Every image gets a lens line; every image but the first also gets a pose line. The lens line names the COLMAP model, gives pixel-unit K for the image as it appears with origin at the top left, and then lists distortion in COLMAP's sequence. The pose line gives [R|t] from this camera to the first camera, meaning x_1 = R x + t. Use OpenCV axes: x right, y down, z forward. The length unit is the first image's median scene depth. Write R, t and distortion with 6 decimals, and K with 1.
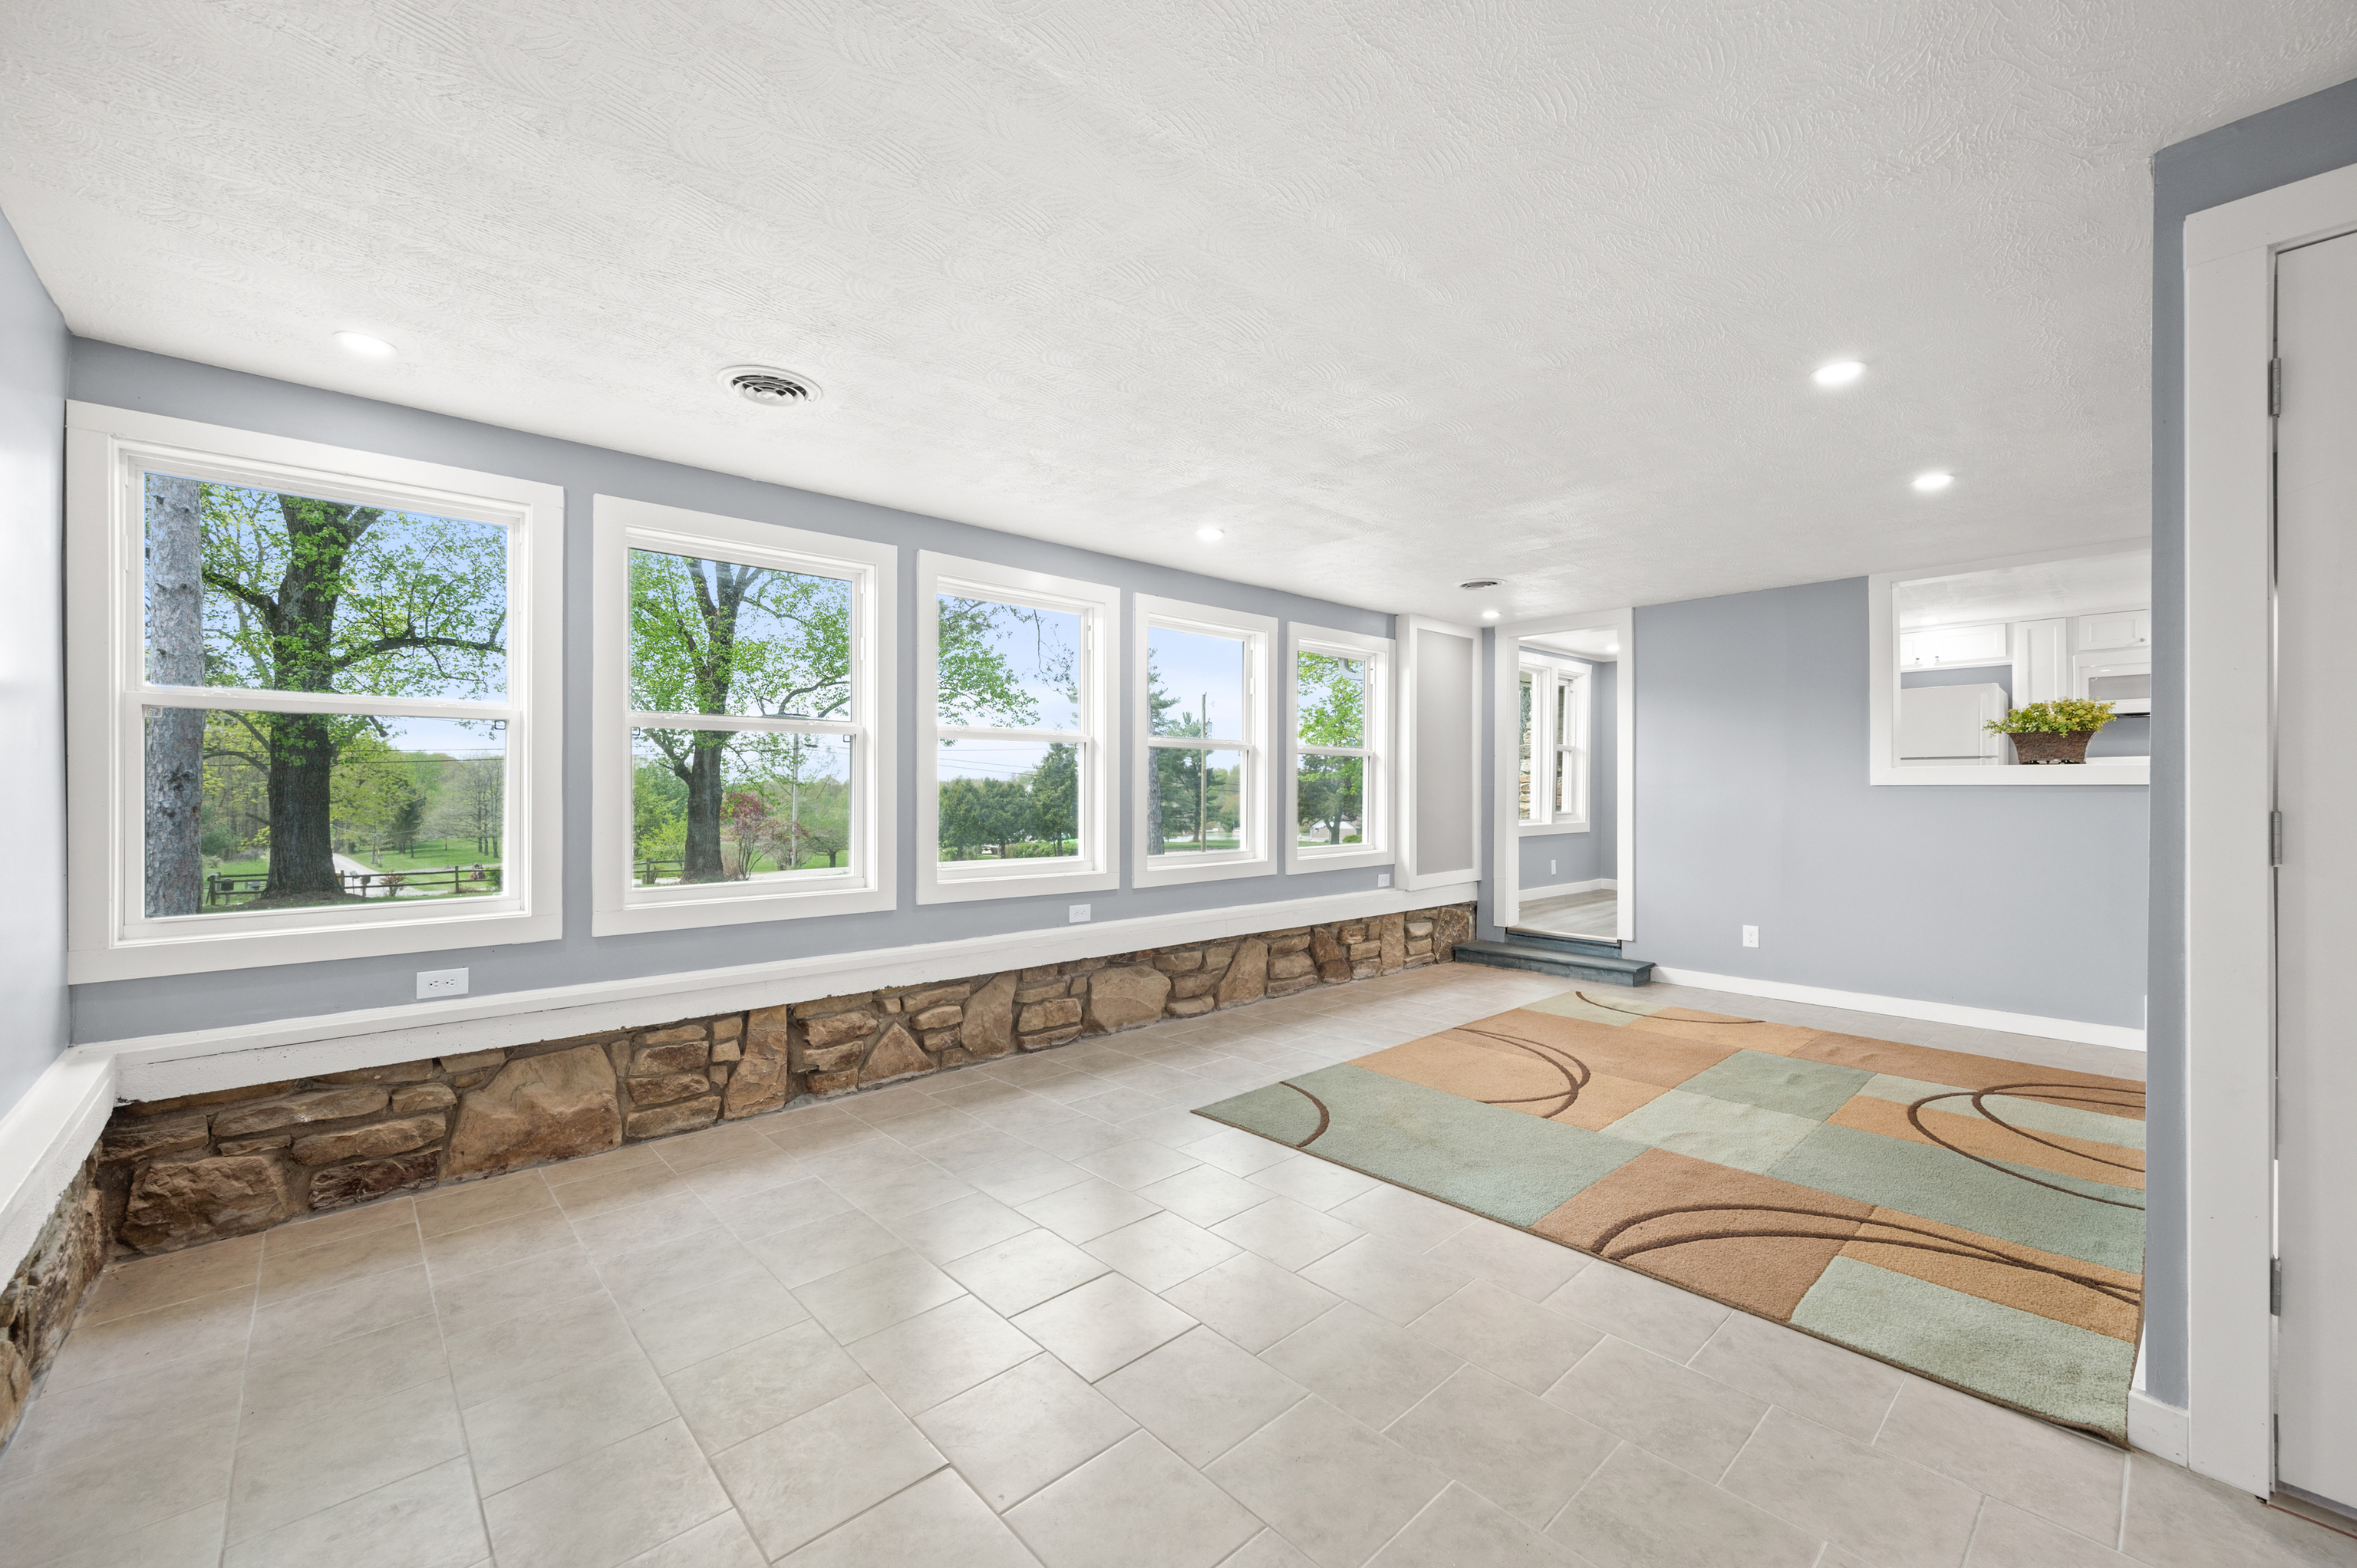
lens RADIAL K [[927.8, 0, 1171.6], [0, 927.8, 784.8], [0, 0, 1]] dist [-0.000009, -0.000131]
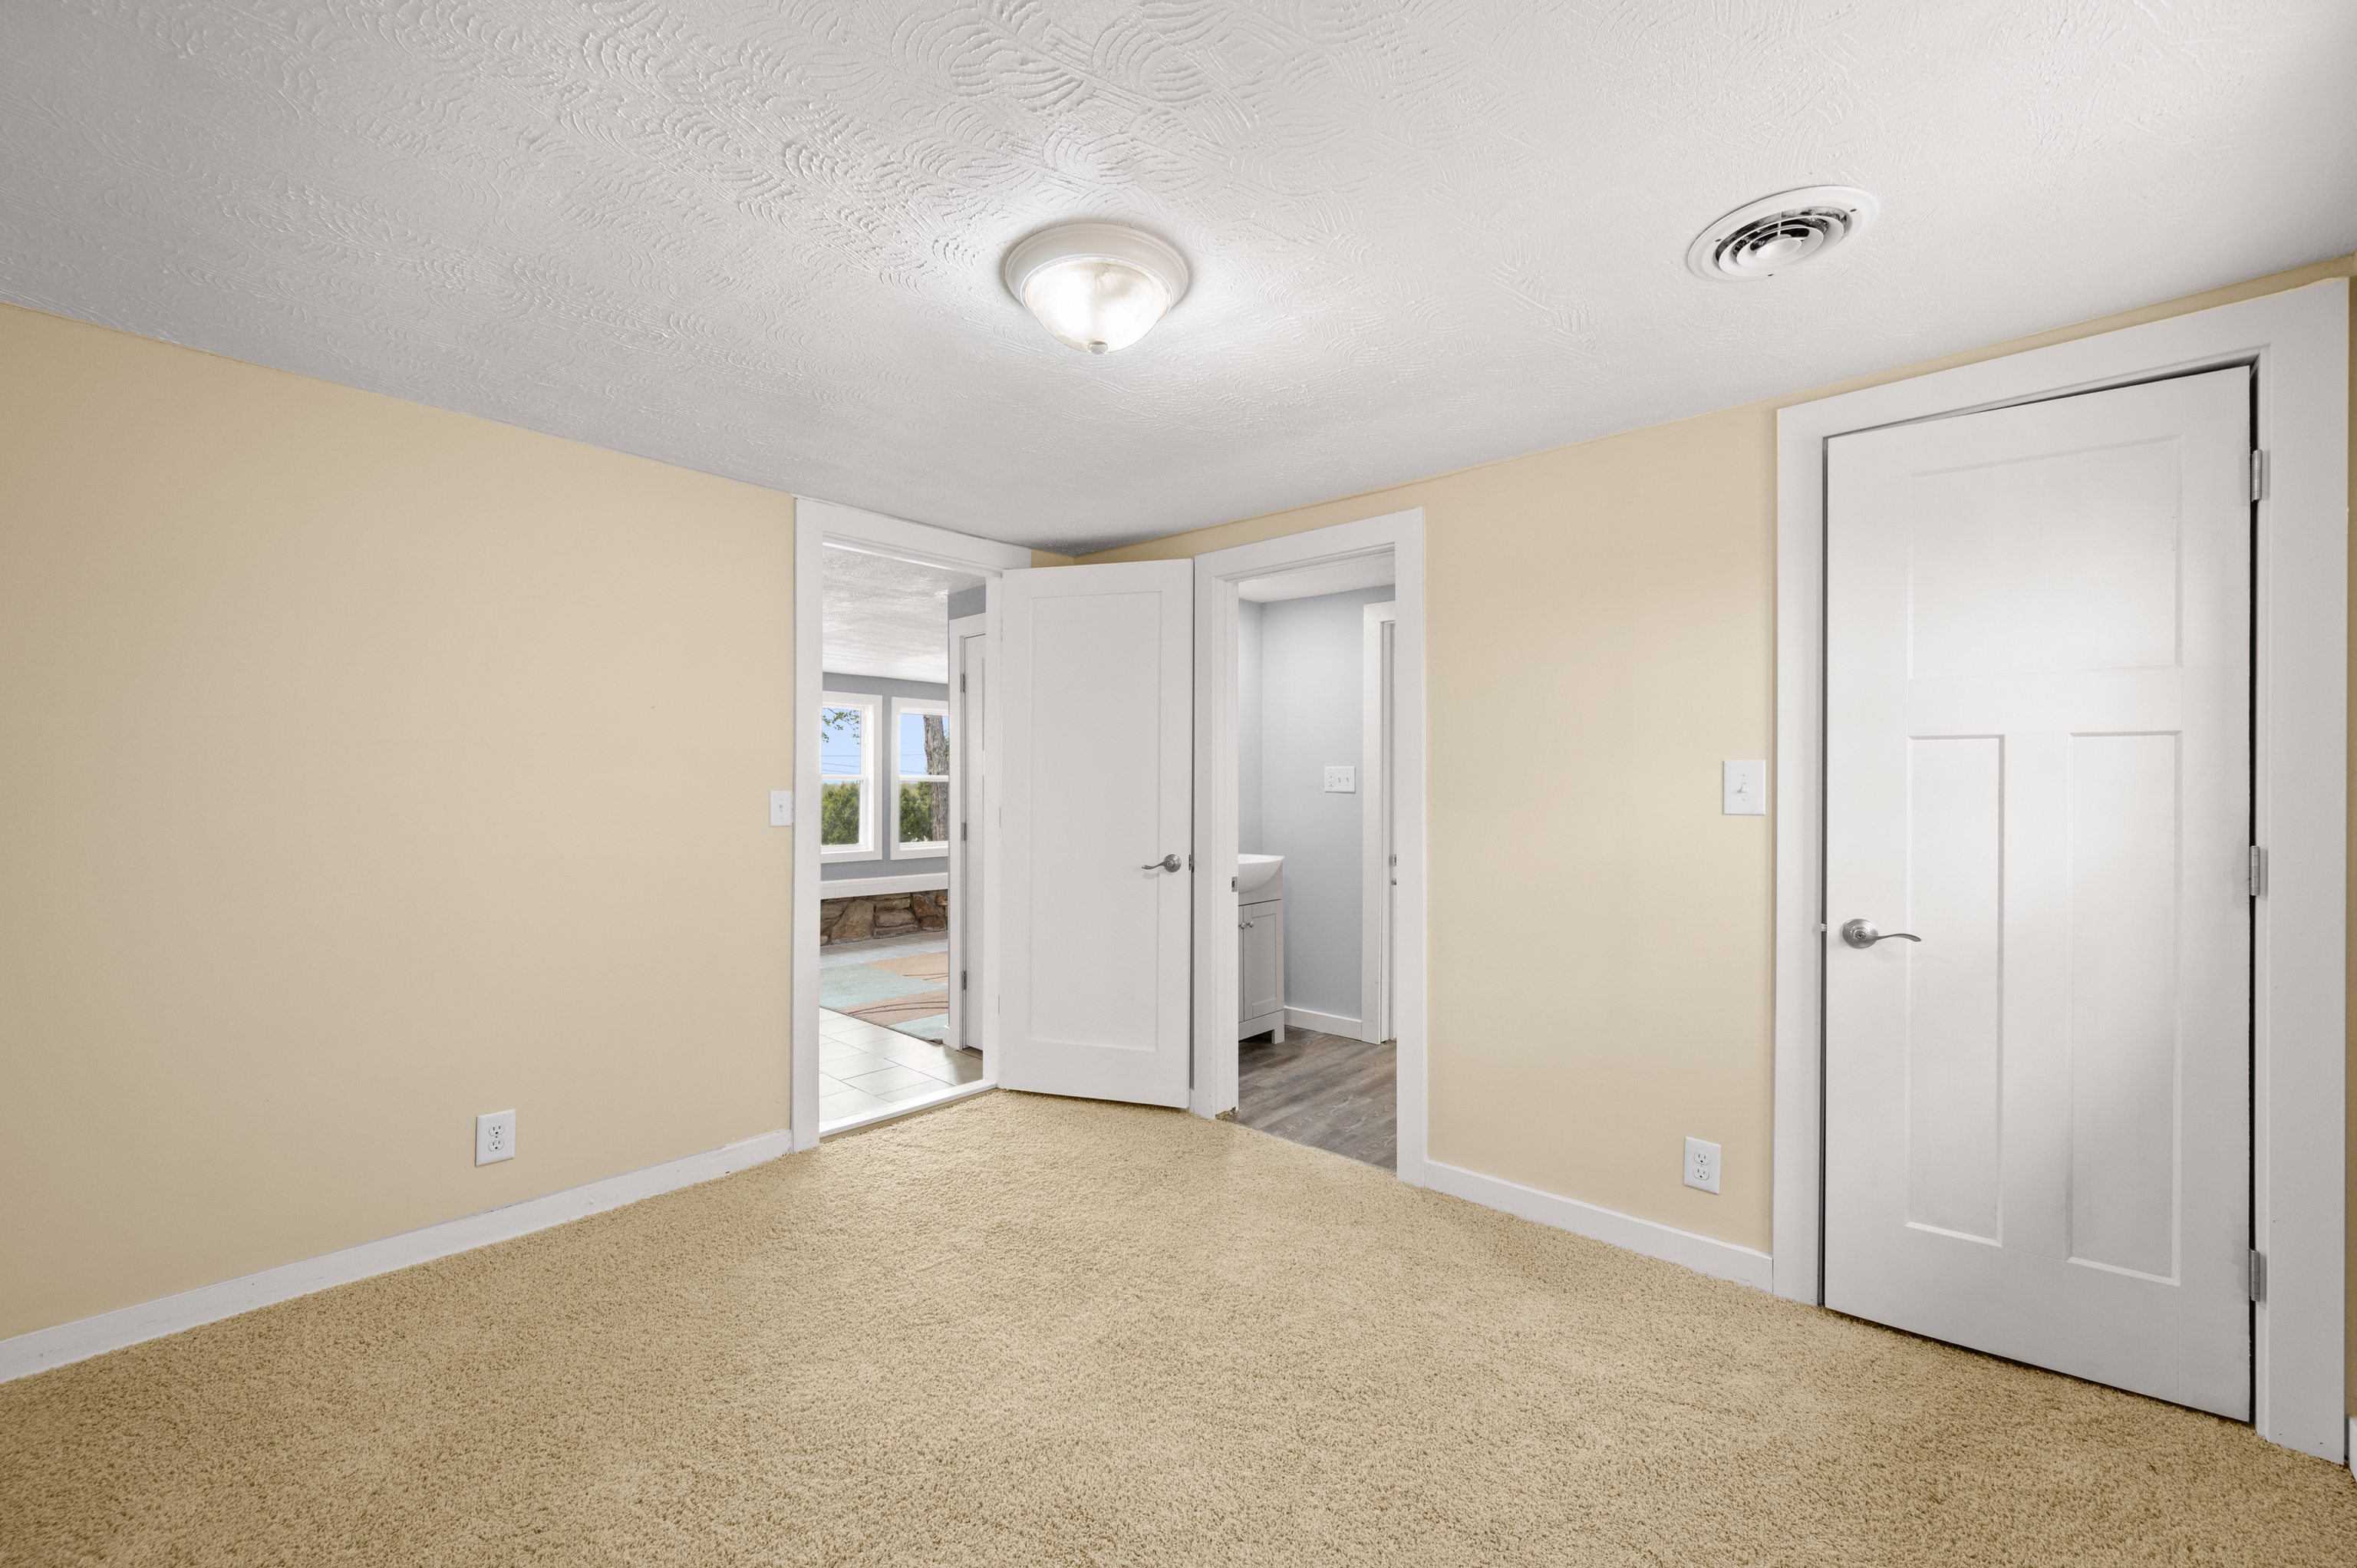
lens RADIAL K [[935.5, 0, 1174.9], [0, 935.5, 779.8], [0, 0, 1]] dist [0.000936, -0.000165]
pose [[0.996994, 0.001937, 0.077453, 0.670307], [-0.001343, 0.999969, -0.007713, -0.036280], [-0.077466, 0.007586, 0.996966, -0.849121]]
